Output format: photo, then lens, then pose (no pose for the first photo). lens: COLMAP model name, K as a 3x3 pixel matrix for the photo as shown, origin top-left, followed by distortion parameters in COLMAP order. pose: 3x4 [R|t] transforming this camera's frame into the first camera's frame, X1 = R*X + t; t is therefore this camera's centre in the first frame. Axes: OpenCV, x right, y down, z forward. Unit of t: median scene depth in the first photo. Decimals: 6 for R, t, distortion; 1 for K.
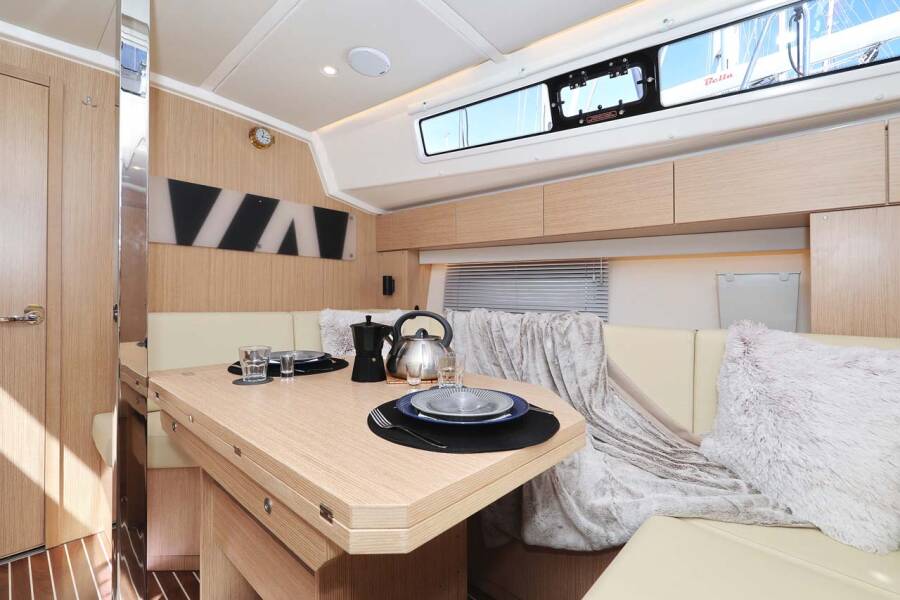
lens RADIAL K [[408.0, 0, 459.3], [0, 408.0, 287.5], [0, 0, 1]] dist [0.015229, 0.000114]
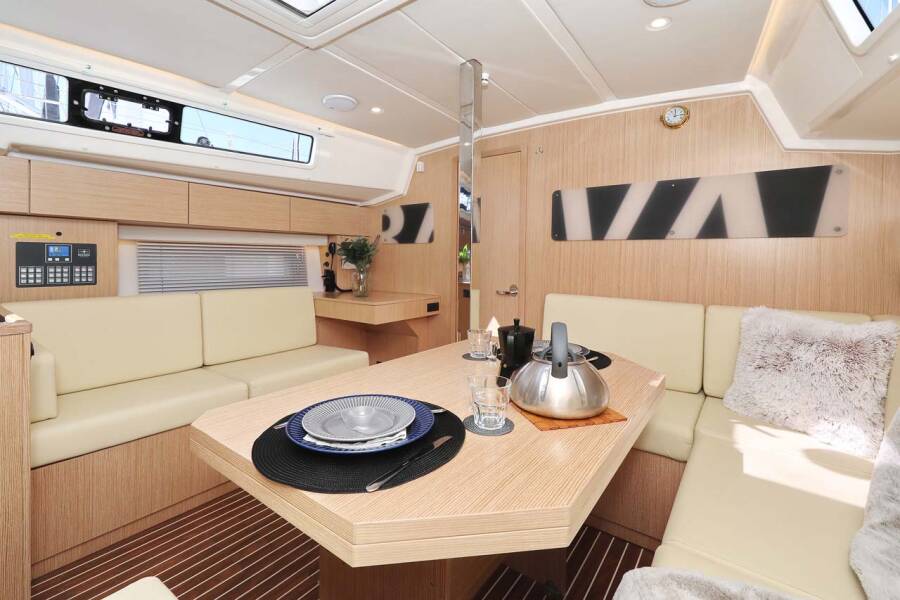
lens RADIAL K [[399.1, 0, 473.8], [0, 399.1, 263.4], [0, 0, 1]] dist [0.000268, -0.000012]
pose [[0.117459, 0.012196, -0.993003, 0.408911], [0.003159, 0.999915, 0.012655, -0.046404], [0.993073, -0.004624, 0.117410, 0.472583]]
